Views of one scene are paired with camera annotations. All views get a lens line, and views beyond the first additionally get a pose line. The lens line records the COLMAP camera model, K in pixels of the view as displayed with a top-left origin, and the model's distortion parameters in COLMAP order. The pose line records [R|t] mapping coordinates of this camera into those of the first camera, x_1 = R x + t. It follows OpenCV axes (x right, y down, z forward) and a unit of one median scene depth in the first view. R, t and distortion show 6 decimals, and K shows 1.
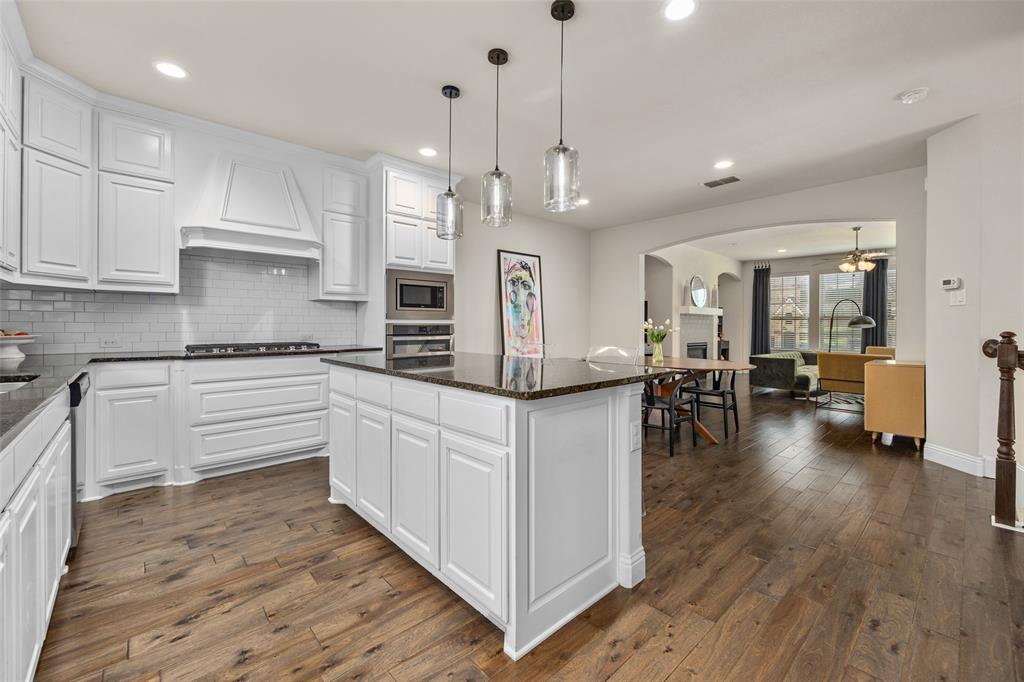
lens RADIAL K [[423.8, 0, 524.2], [0, 423.8, 327.9], [0, 0, 1]] dist [-0.001698, -0.000183]
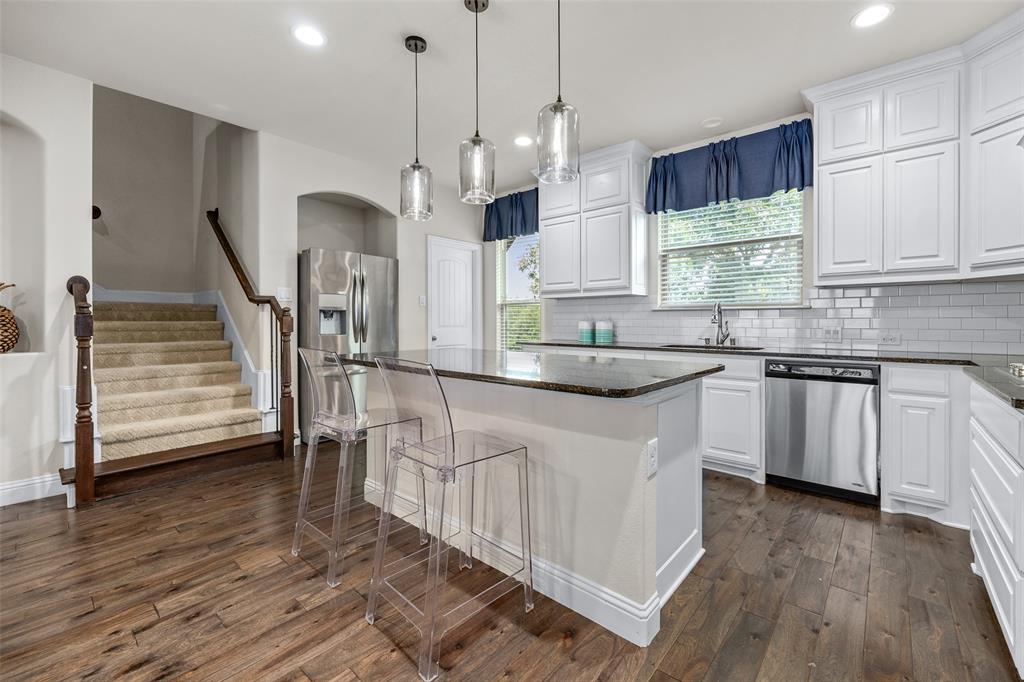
lens RADIAL K [[425.9, 0, 534.9], [0, 425.9, 321.9], [0, 0, 1]] dist [-0.003939, -0.000215]
pose [[-0.991710, -0.002023, -0.128481, -0.043135], [-0.002491, 0.999991, 0.003484, -0.003199], [0.128473, 0.003775, -0.991706, 1.146269]]
